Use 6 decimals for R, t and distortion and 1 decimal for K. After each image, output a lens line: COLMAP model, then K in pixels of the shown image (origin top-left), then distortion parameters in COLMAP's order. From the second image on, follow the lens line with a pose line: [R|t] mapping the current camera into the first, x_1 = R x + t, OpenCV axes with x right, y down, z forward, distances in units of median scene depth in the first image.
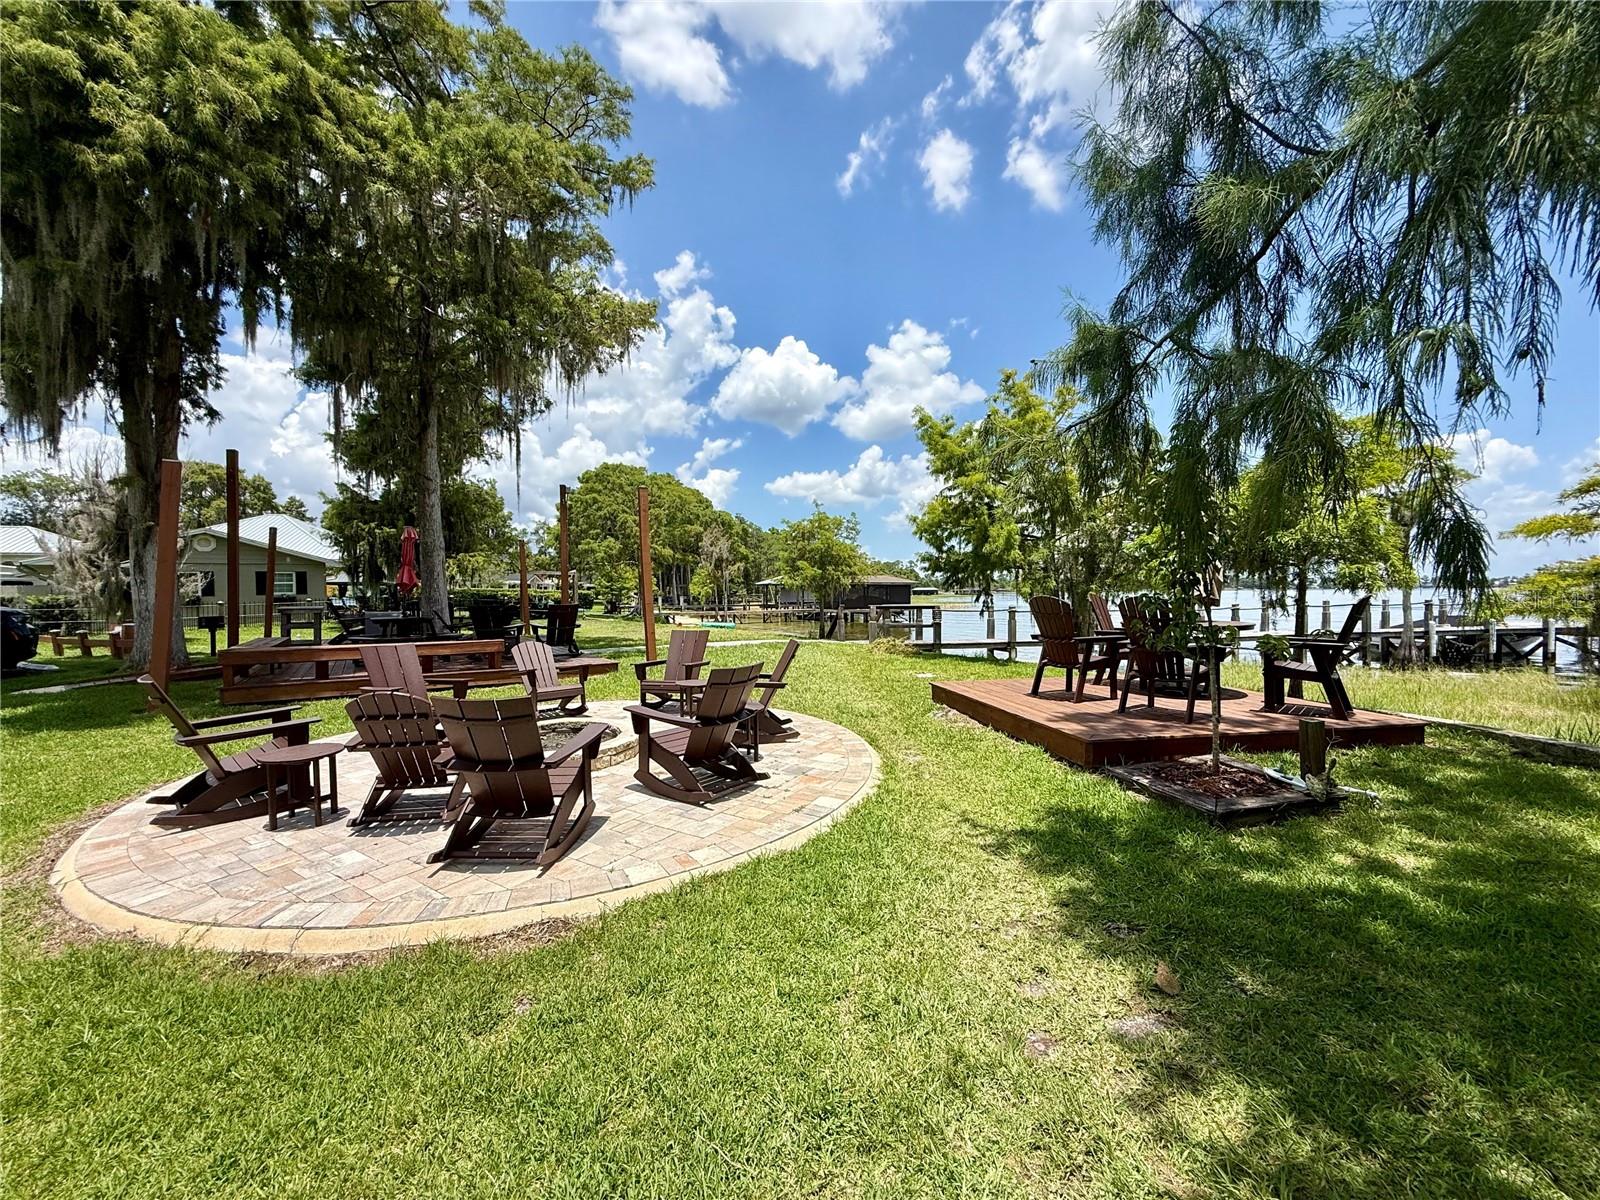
lens RADIAL K [[644.6, 0, 807.7], [0, 644.6, 600.0], [0, 0, 1]] dist [0.011999, -0.000113]
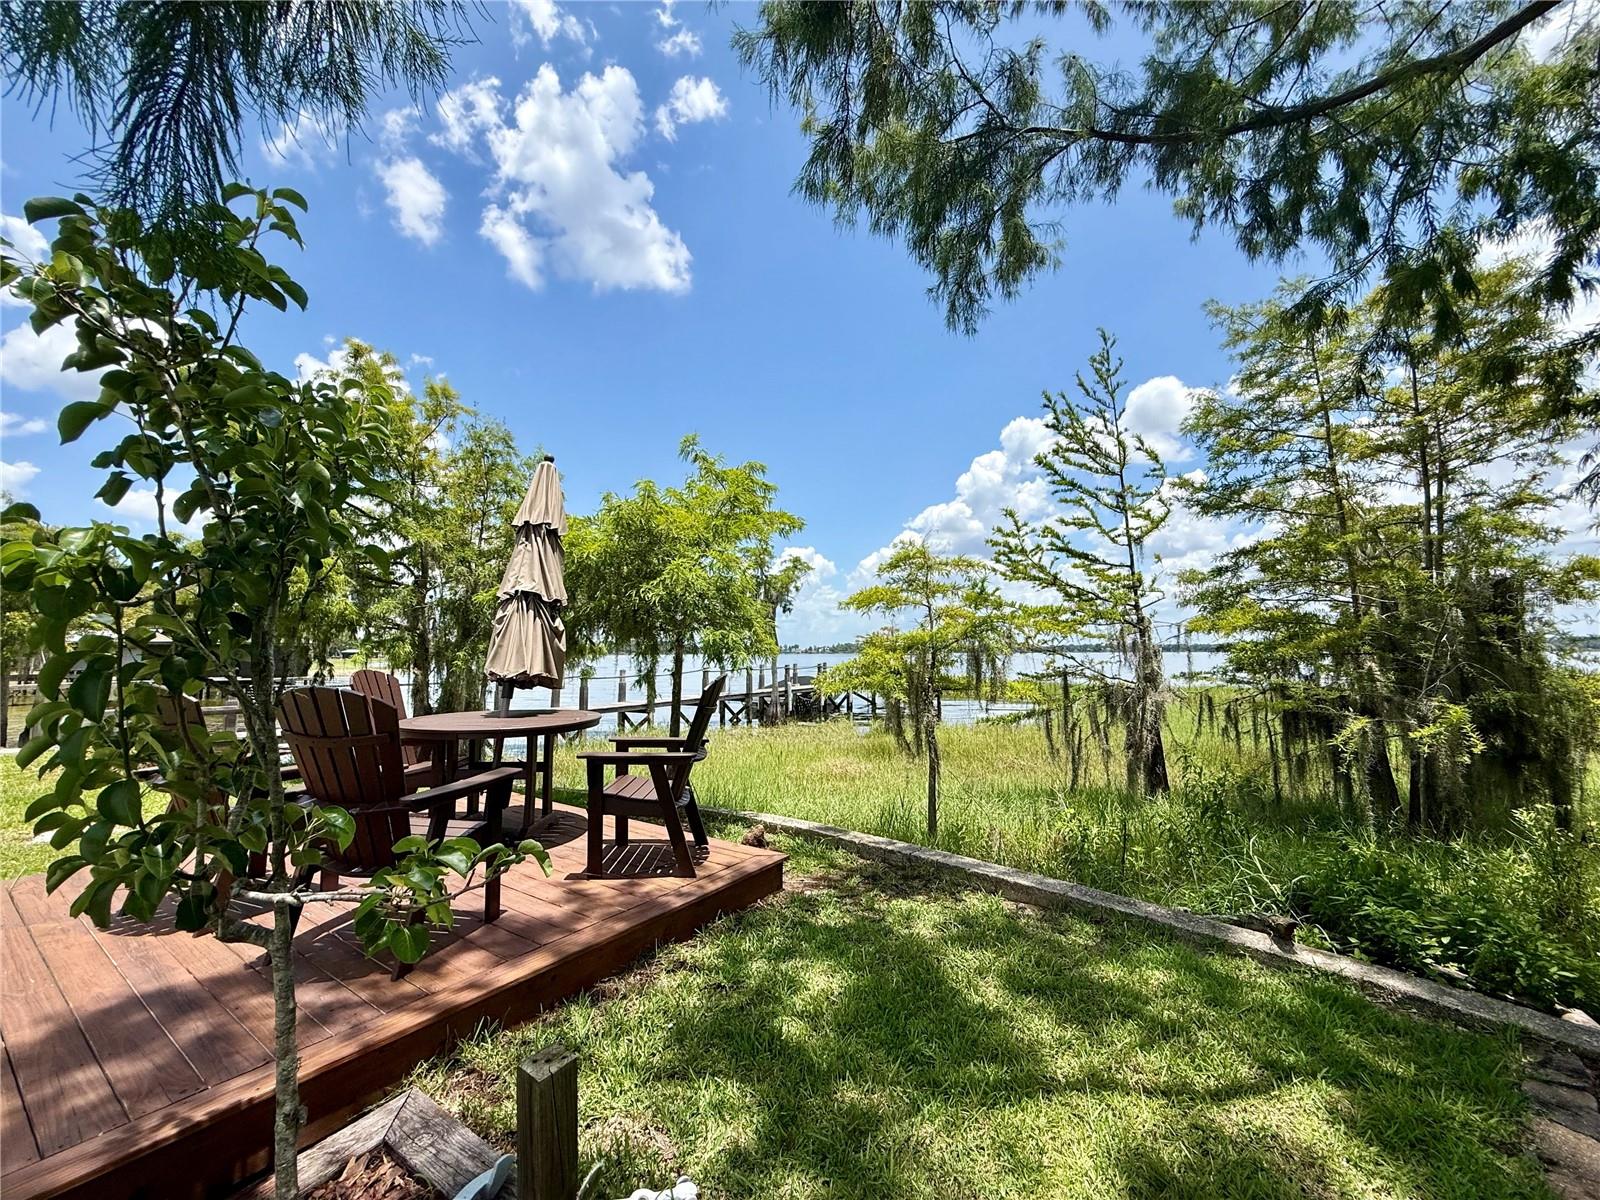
lens RADIAL K [[644.6, 0, 807.7], [0, 644.6, 600.0], [0, 0, 1]] dist [0.011999, -0.000113]
pose [[0.702001, 0.064937, 0.709210, 0.103992], [0.005382, 0.995322, -0.096461, -0.004646], [-0.712156, 0.071532, 0.698367, 0.108379]]
